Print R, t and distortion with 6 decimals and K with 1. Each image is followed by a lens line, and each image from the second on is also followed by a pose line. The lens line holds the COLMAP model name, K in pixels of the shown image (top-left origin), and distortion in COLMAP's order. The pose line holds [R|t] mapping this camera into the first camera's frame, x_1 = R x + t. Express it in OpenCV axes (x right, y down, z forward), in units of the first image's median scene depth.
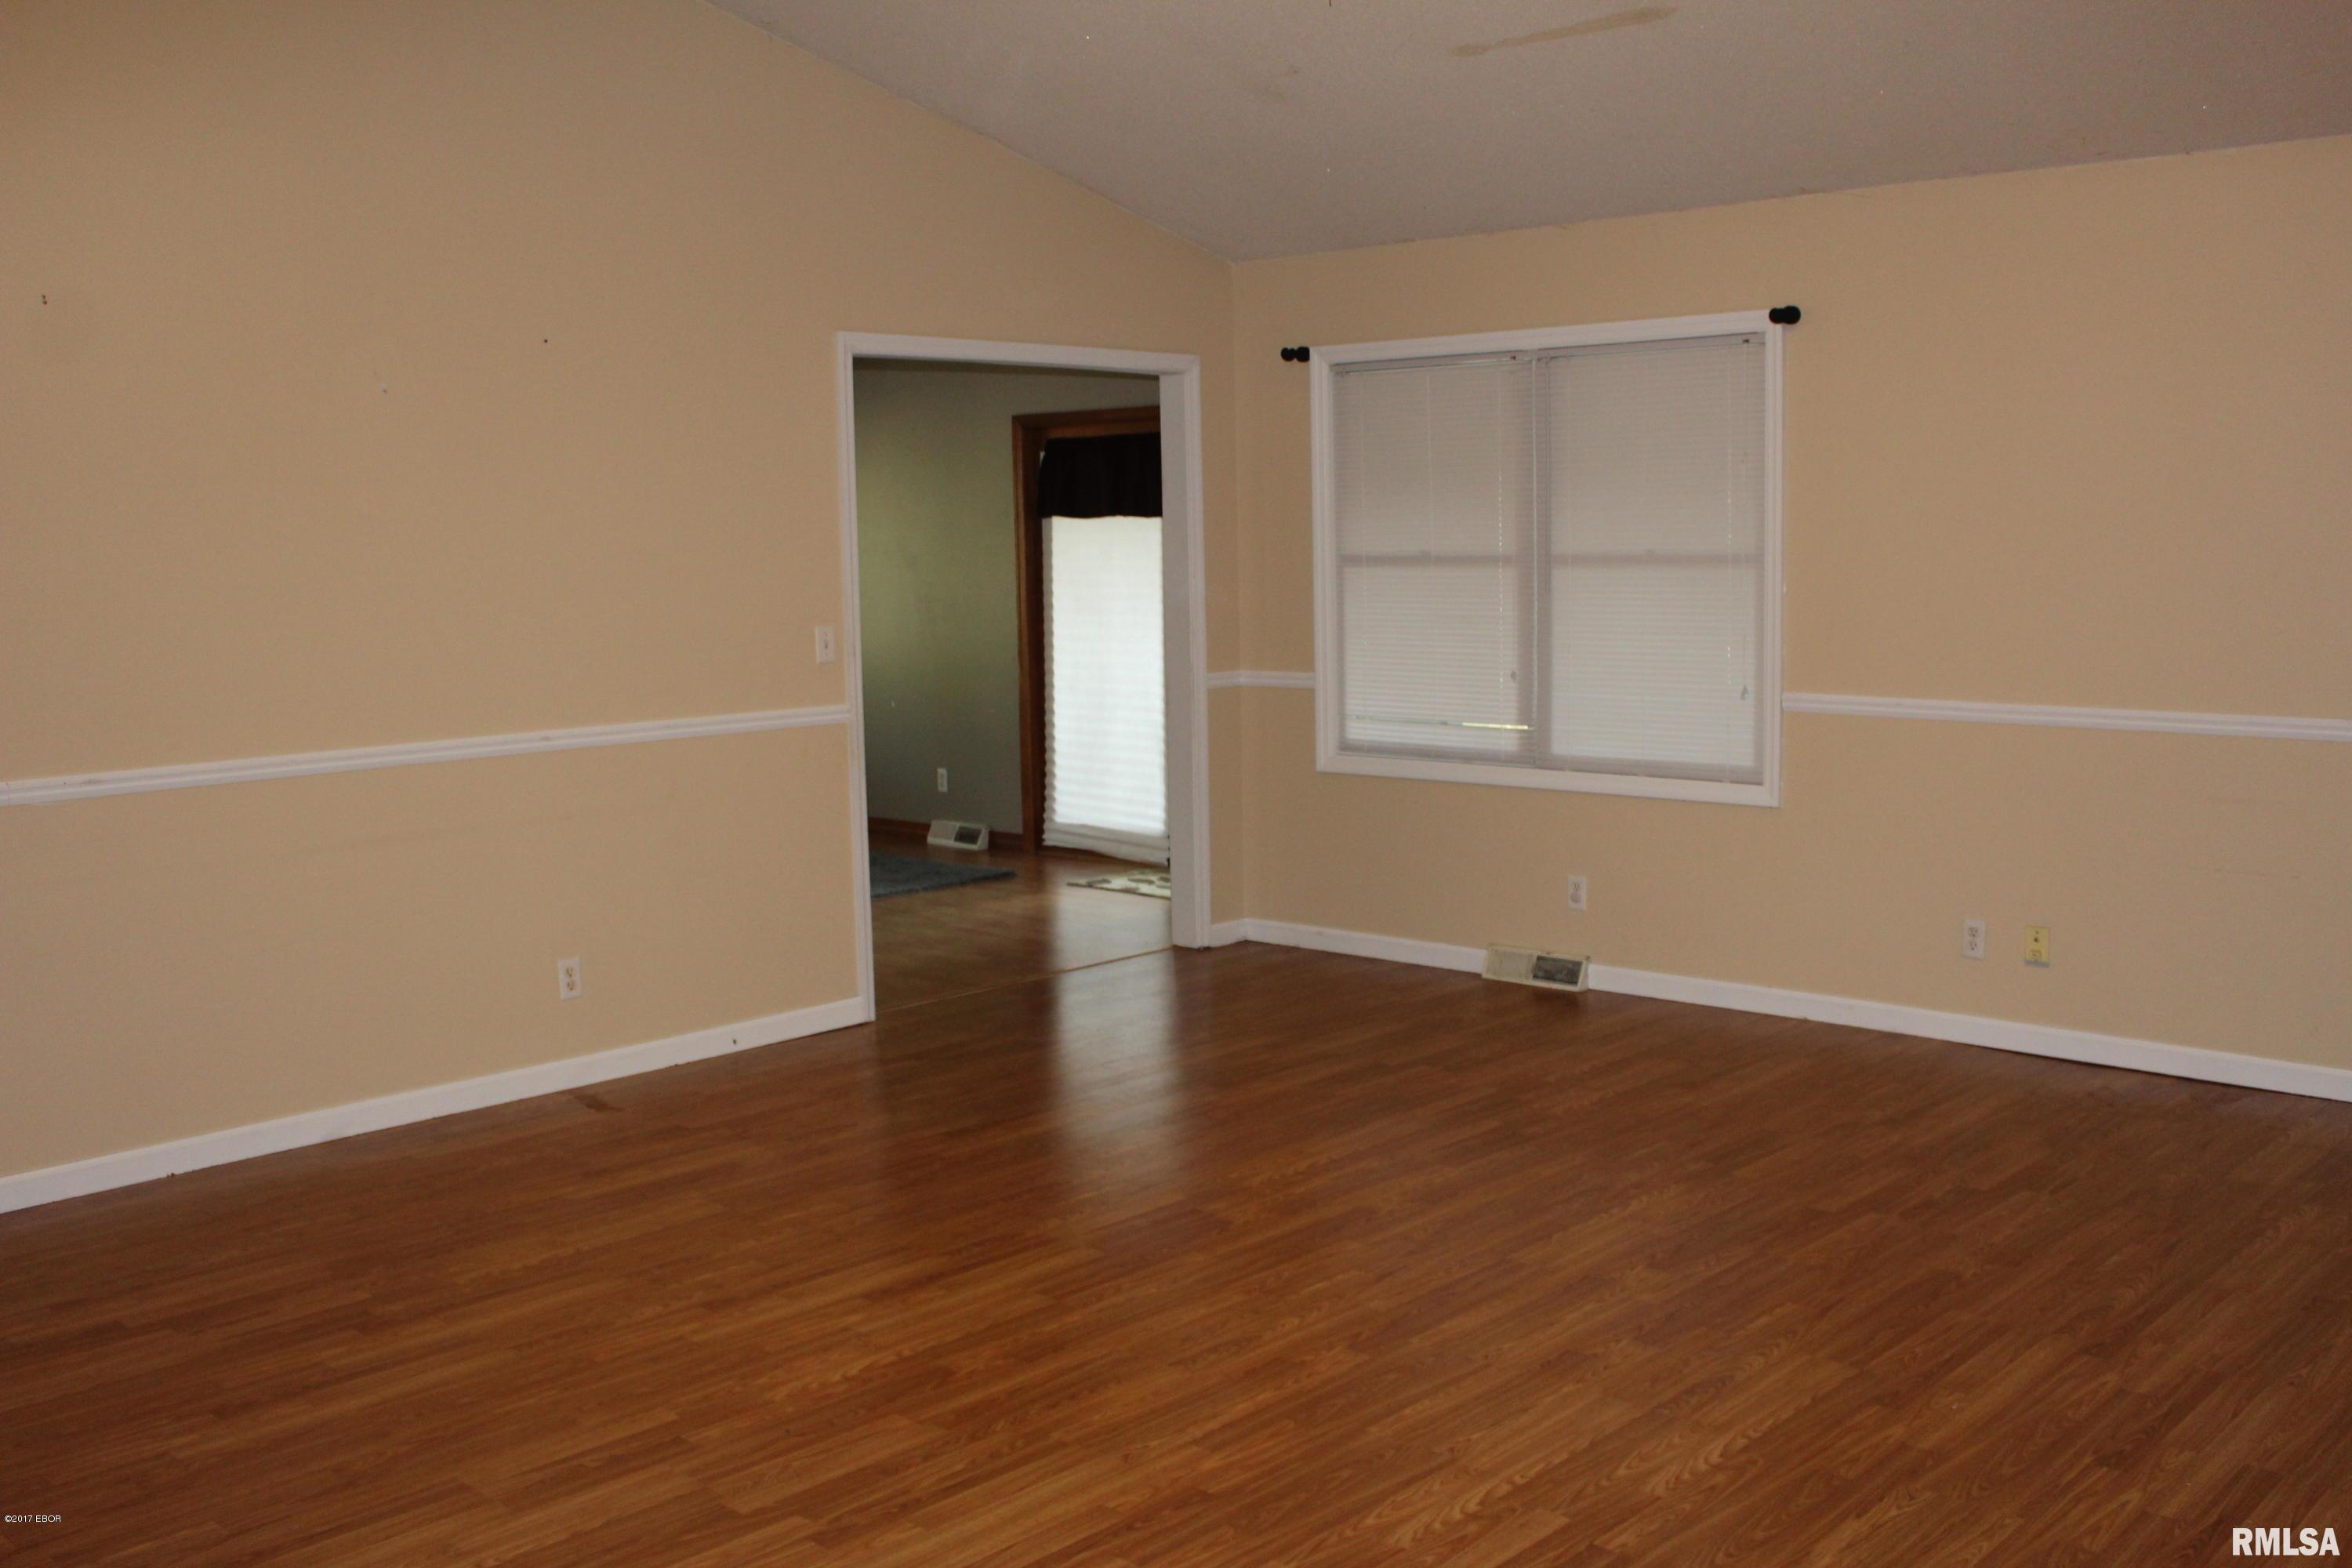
lens RADIAL K [[2212.4, 0, 1174.1], [0, 2212.4, 772.7], [0, 0, 1]] dist [-0.061650, 0.000000]
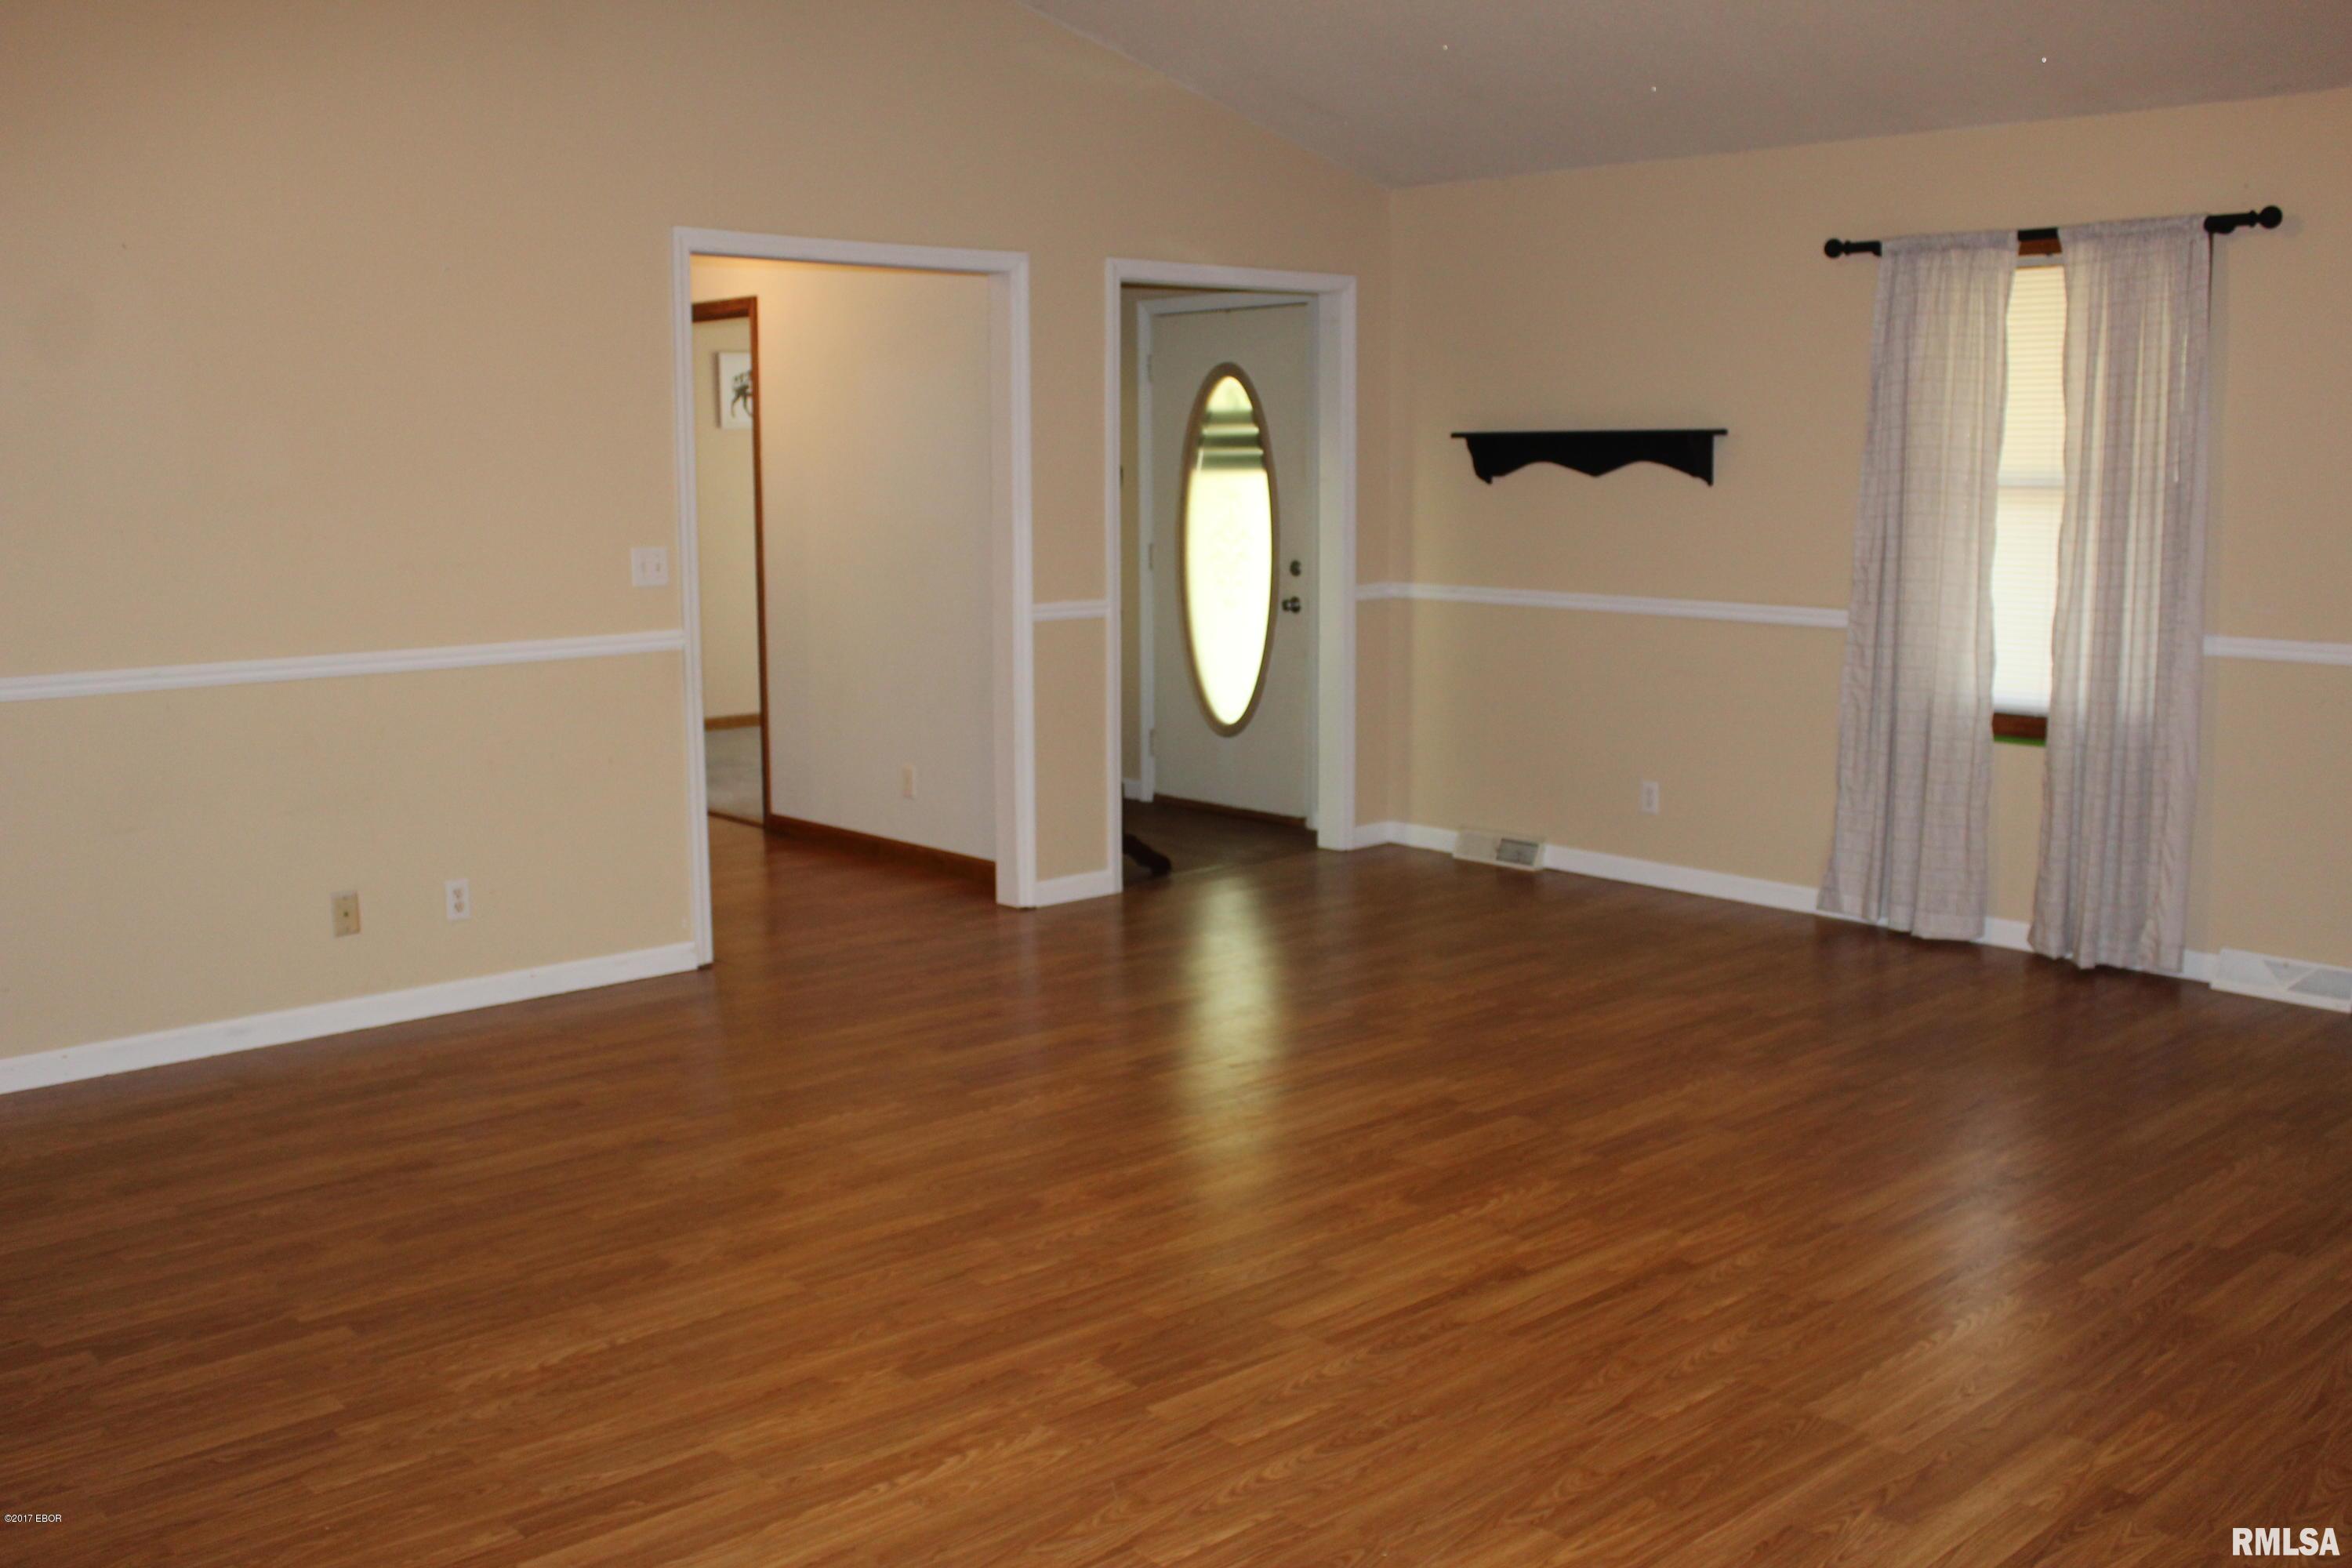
lens RADIAL K [[2212.4, 0, 1181.4], [0, 2212.4, 799.4], [0, 0, 1]] dist [-0.061650, 0.000000]
pose [[-0.997114, 0.008439, 0.075449, -0.067840], [0.027567, 0.966219, 0.256244, -0.194168], [-0.070738, 0.257584, -0.963663, 1.852004]]
